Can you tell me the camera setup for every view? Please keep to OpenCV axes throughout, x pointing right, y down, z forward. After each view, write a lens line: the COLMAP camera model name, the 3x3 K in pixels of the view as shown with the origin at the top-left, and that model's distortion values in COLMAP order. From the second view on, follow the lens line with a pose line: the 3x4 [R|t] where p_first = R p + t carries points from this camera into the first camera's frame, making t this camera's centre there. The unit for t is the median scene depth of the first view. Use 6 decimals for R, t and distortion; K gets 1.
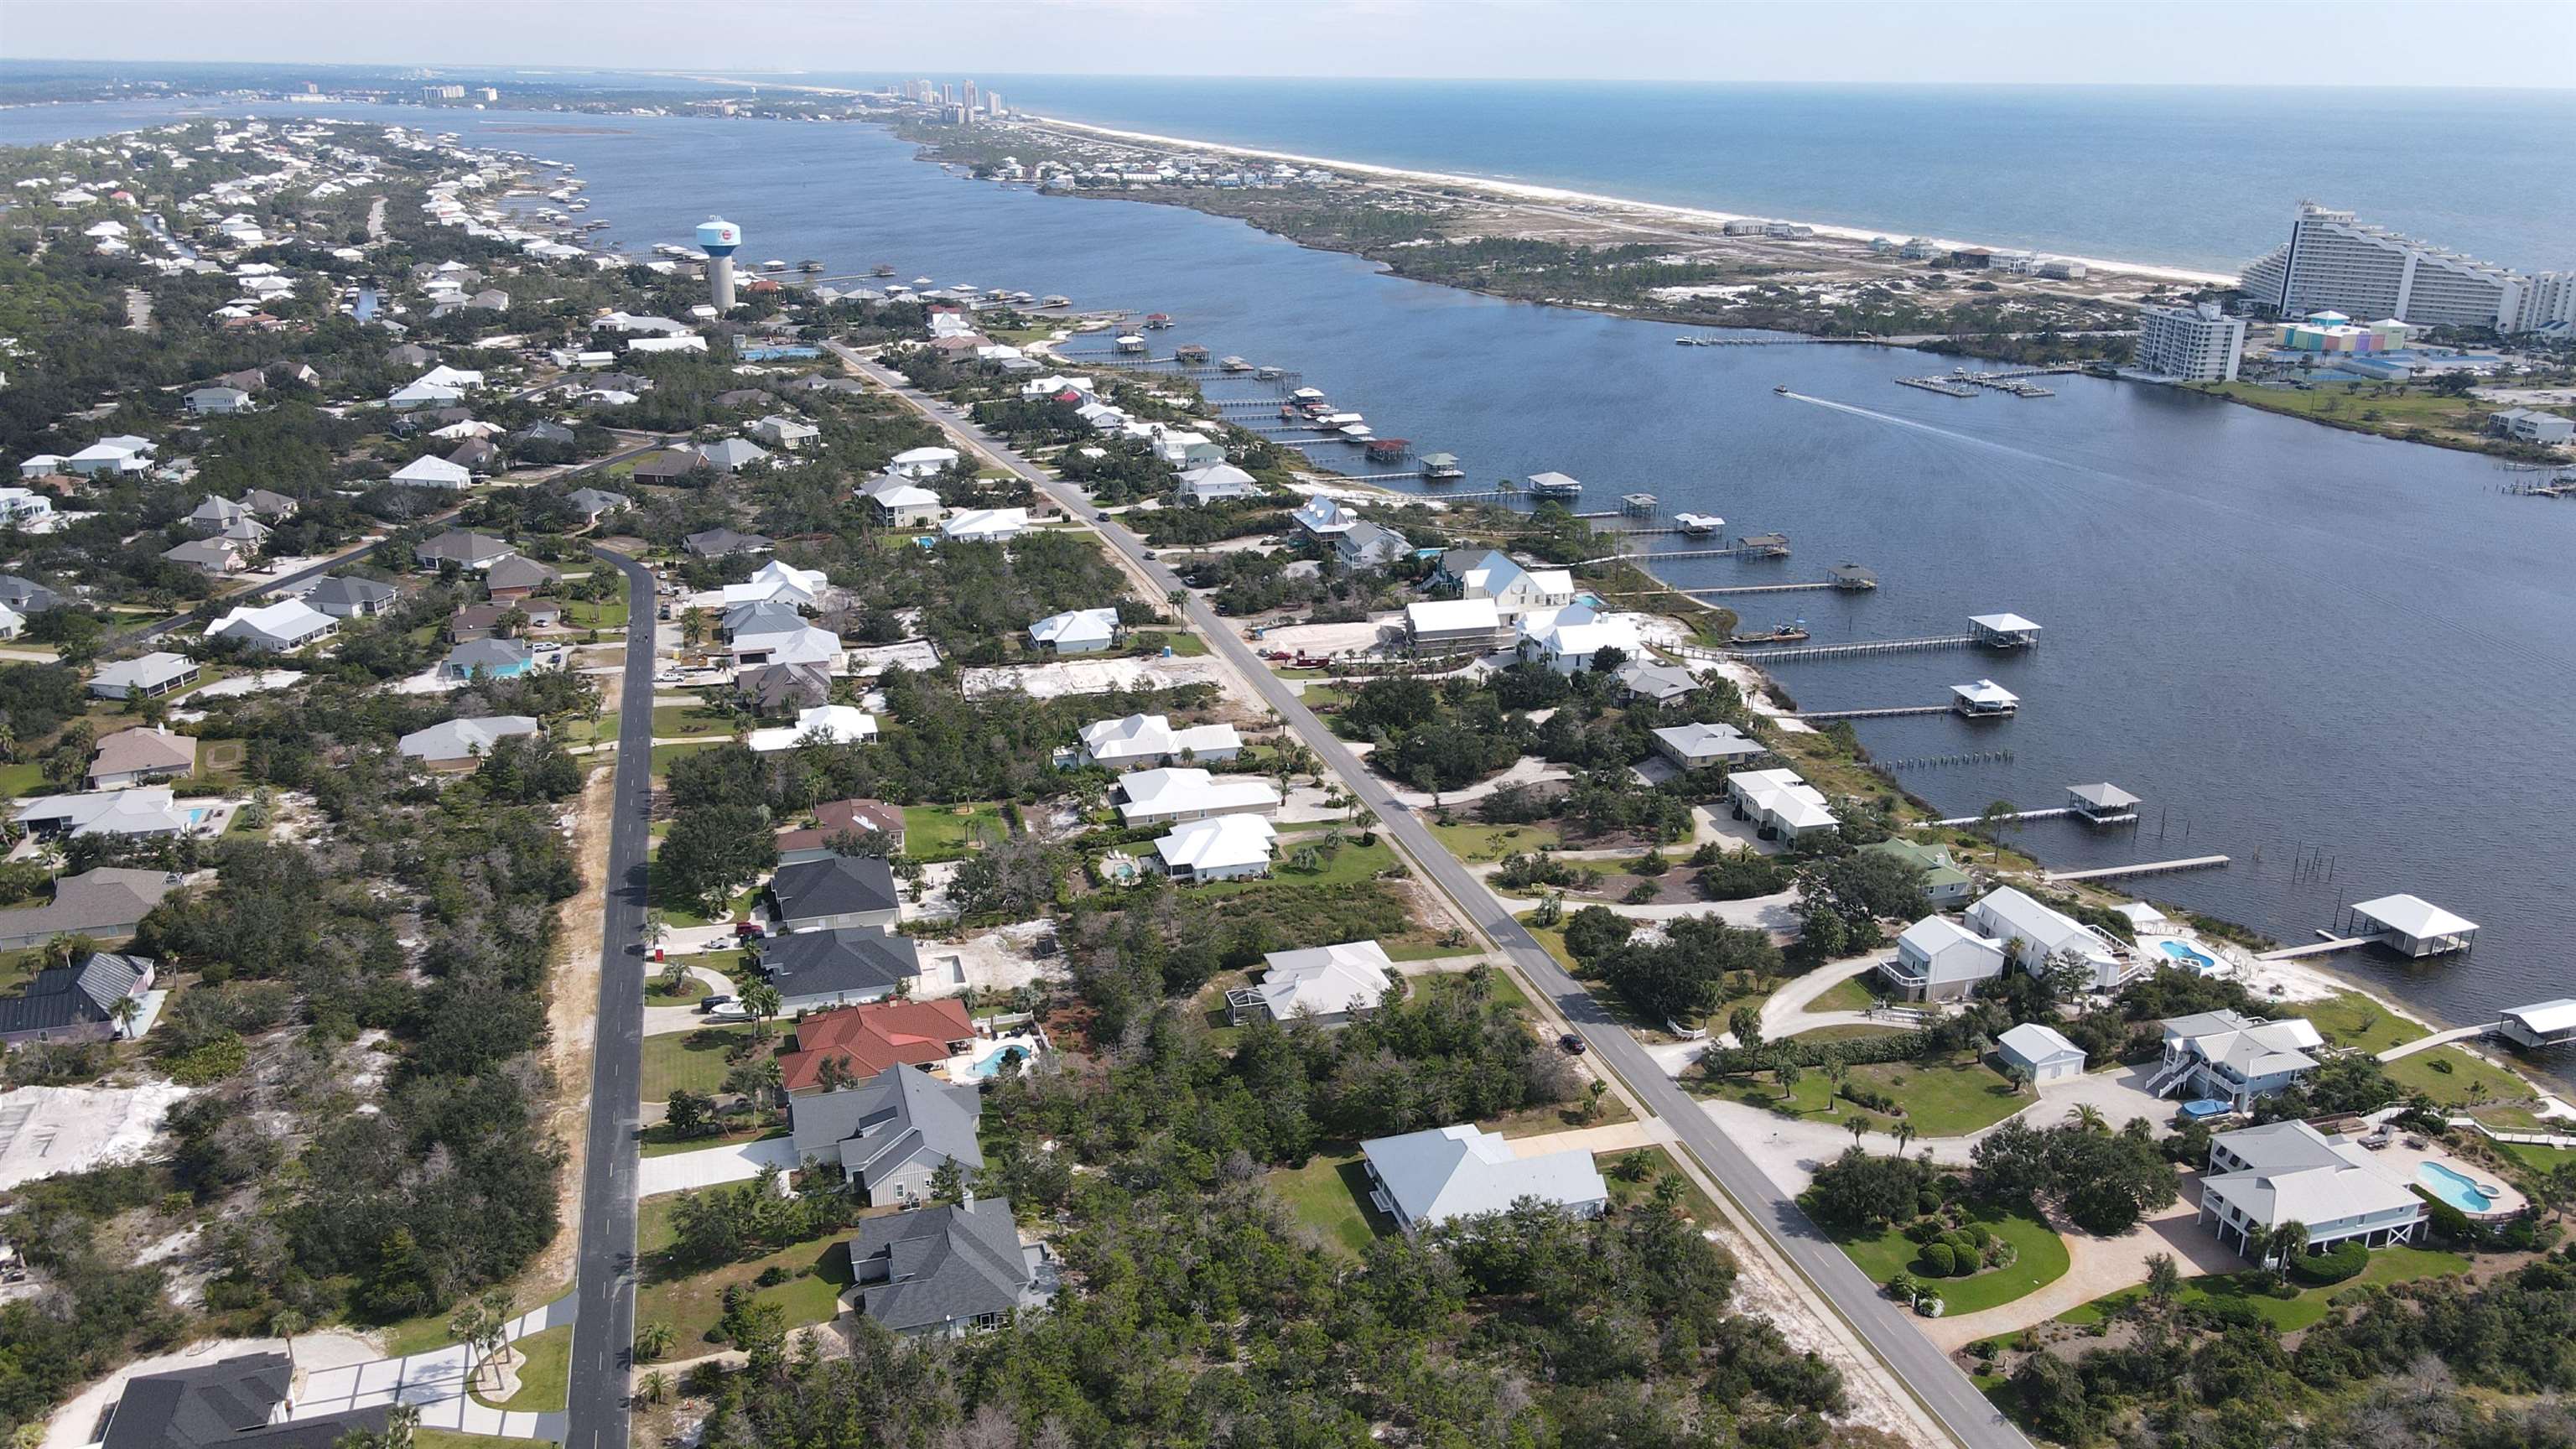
lens RADIAL K [[1892.1, 0, 1279.7], [0, 1892.1, 713.4], [0, 0, 1]] dist [-0.010359, 0.043205]
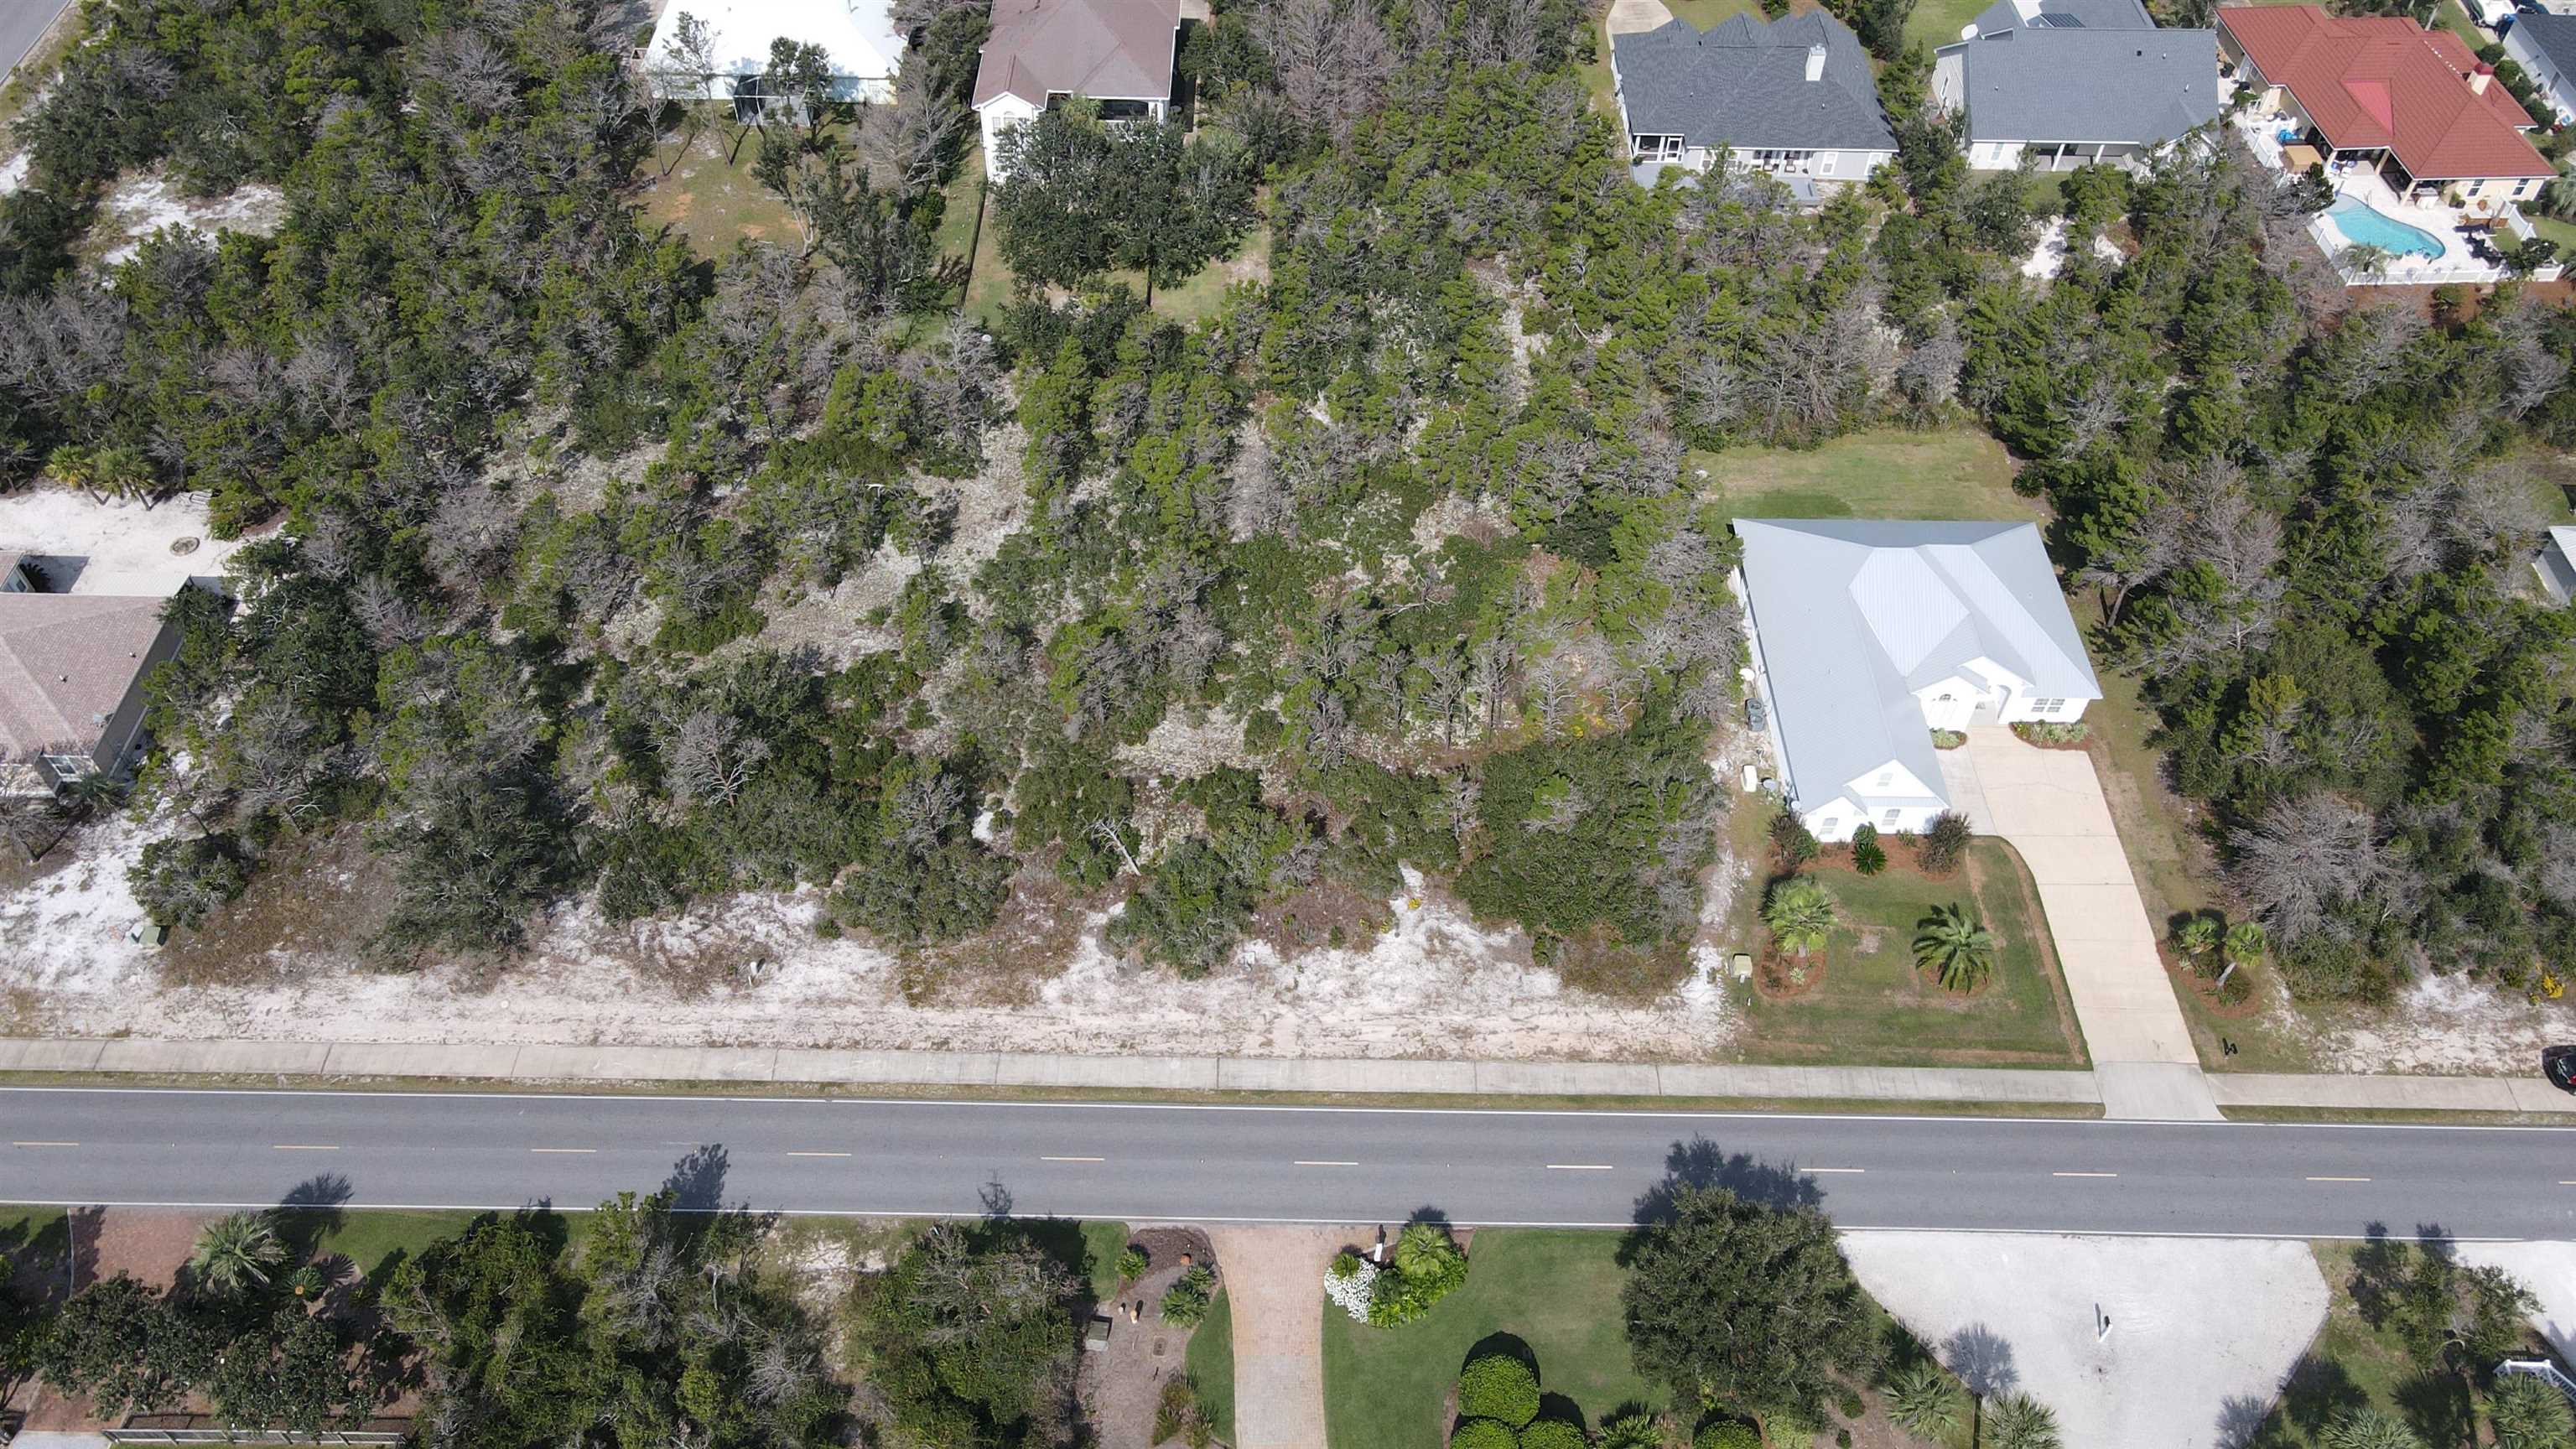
lens RADIAL K [[1892.1, 0, 1279.7], [0, 1892.1, 713.4], [0, 0, 1]] dist [-0.010359, 0.043205]
pose [[-0.295003, 0.711114, -0.638193, 0.302227], [-0.331301, 0.550358, 0.766385, -0.048768], [0.896221, 0.437520, 0.073236, 0.507803]]
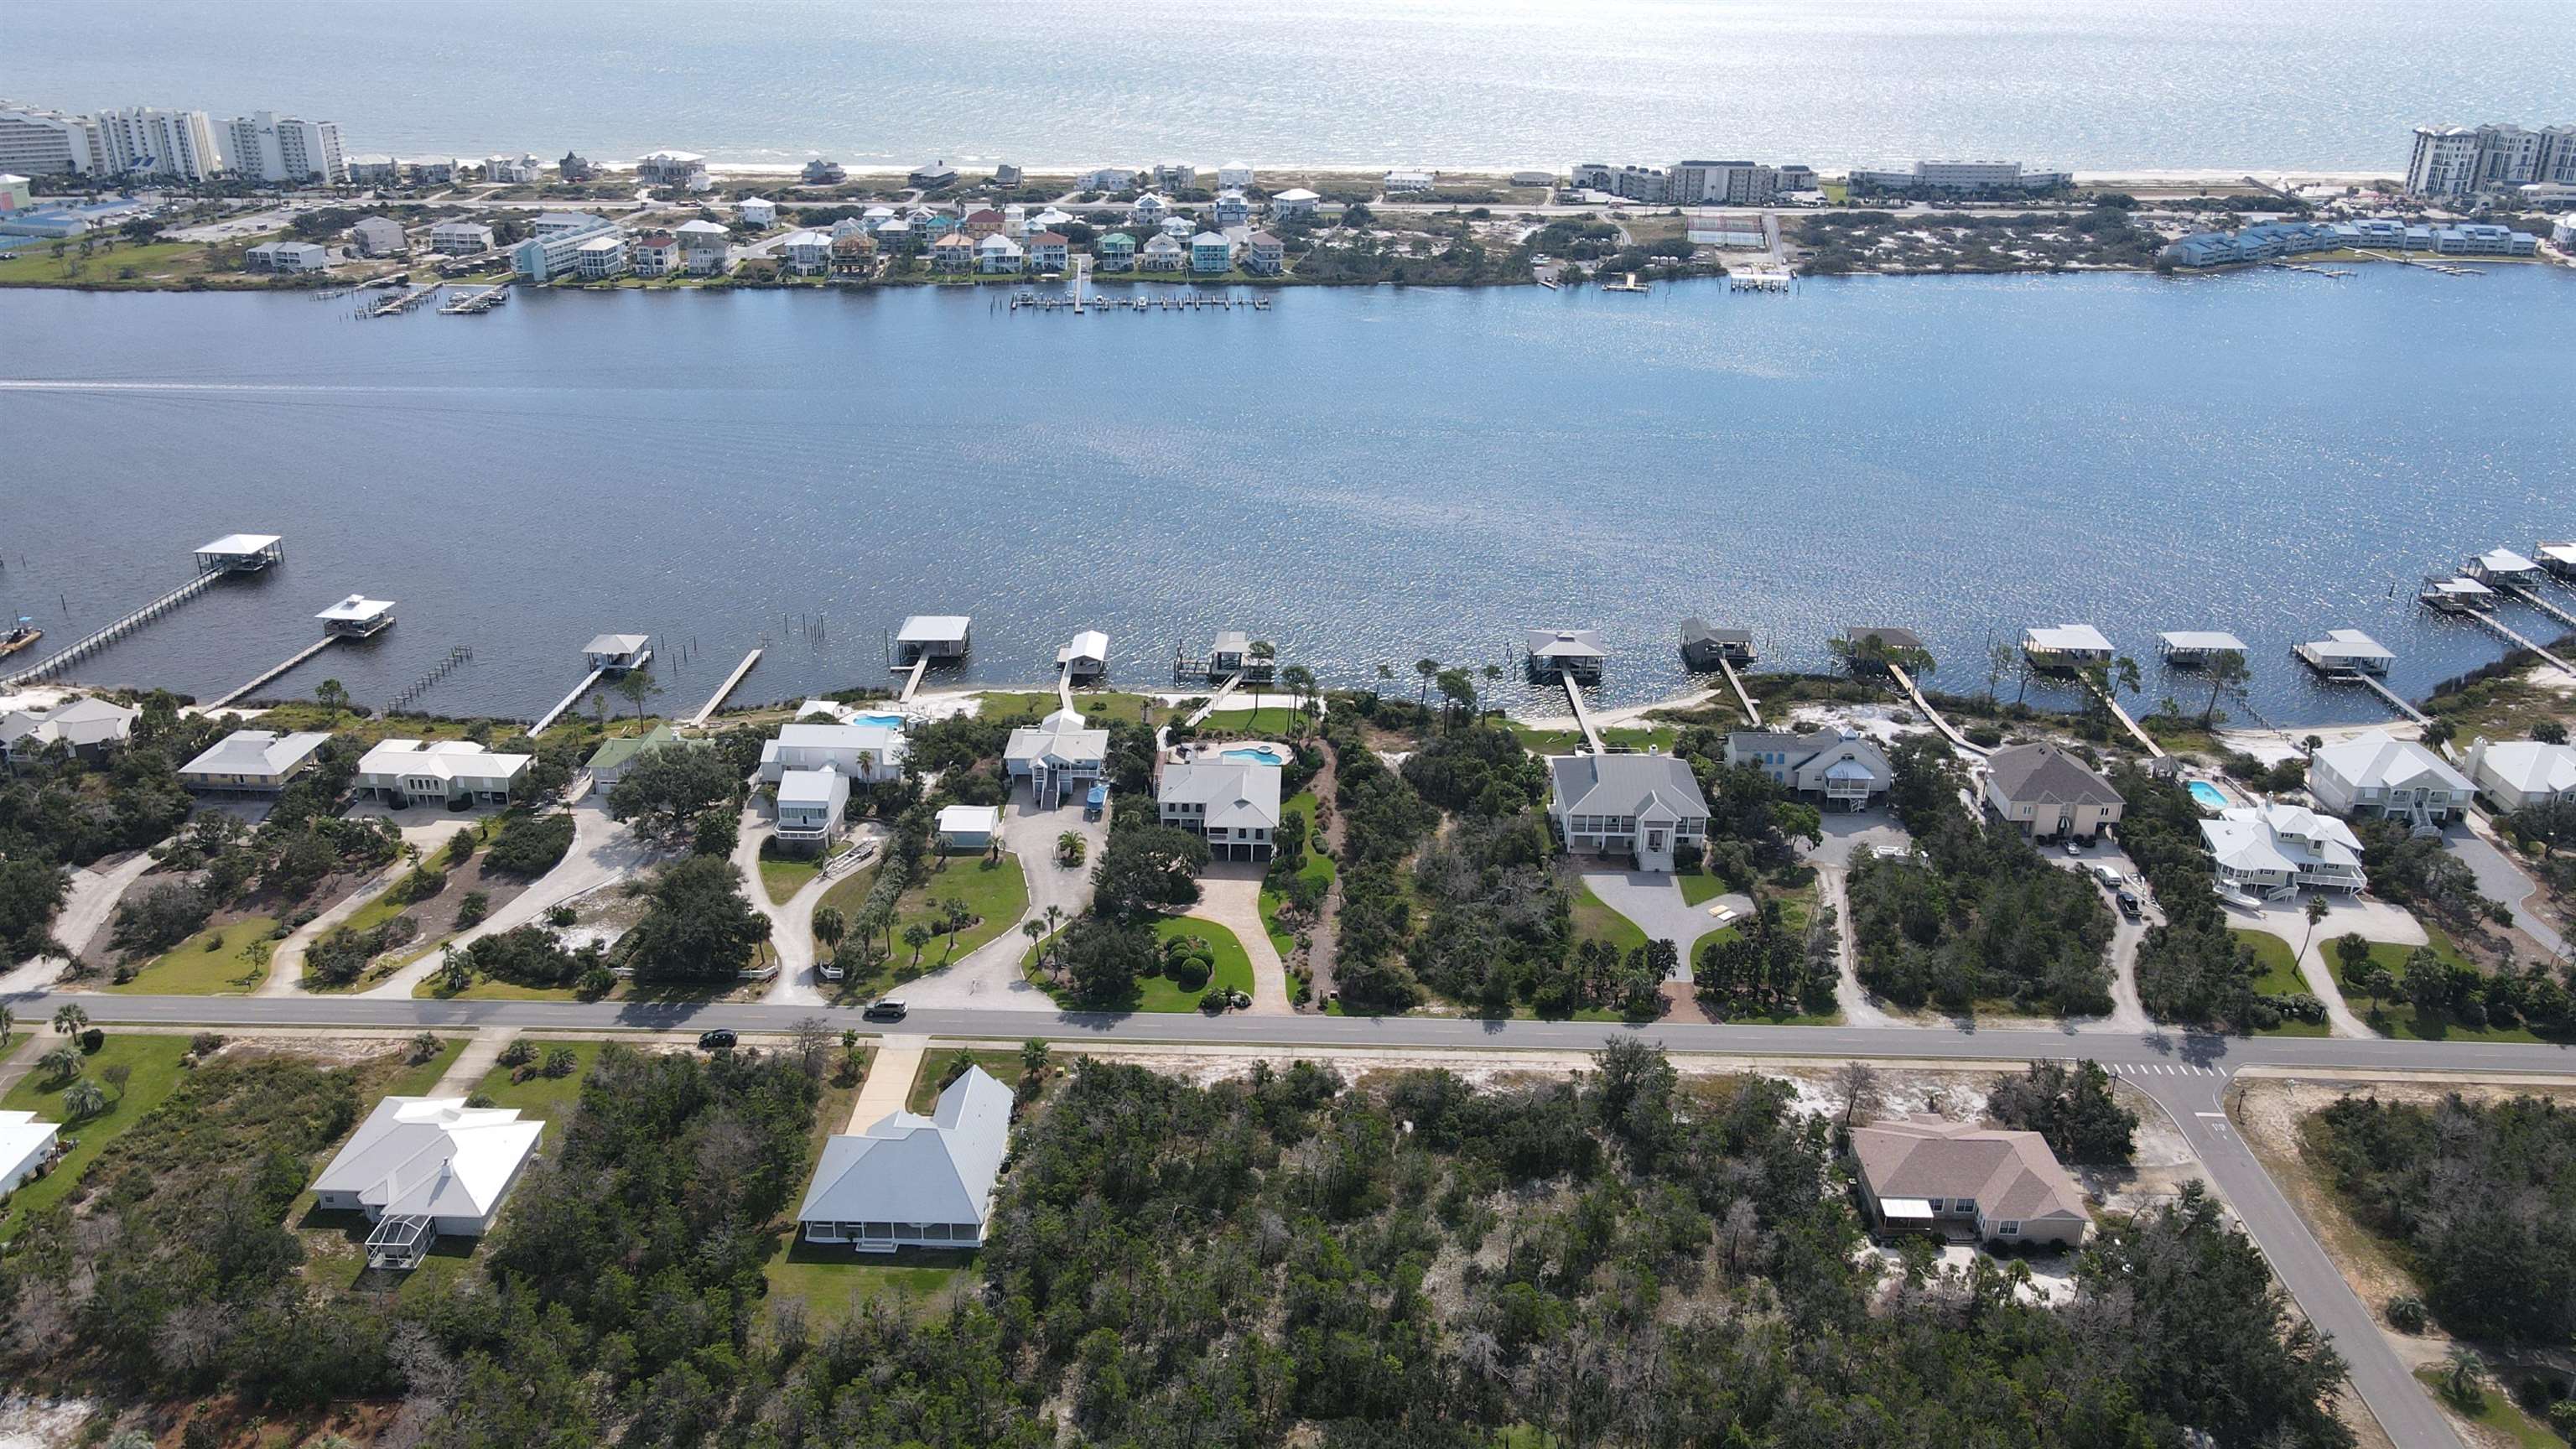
lens RADIAL K [[1892.1, 0, 1279.7], [0, 1892.1, 713.4], [0, 0, 1]] dist [-0.010359, 0.043205]
pose [[0.312096, -0.372278, 0.874074, -0.350865], [0.301522, 0.911277, 0.280462, -0.098871], [-0.900933, 0.176022, 0.396656, 0.270248]]
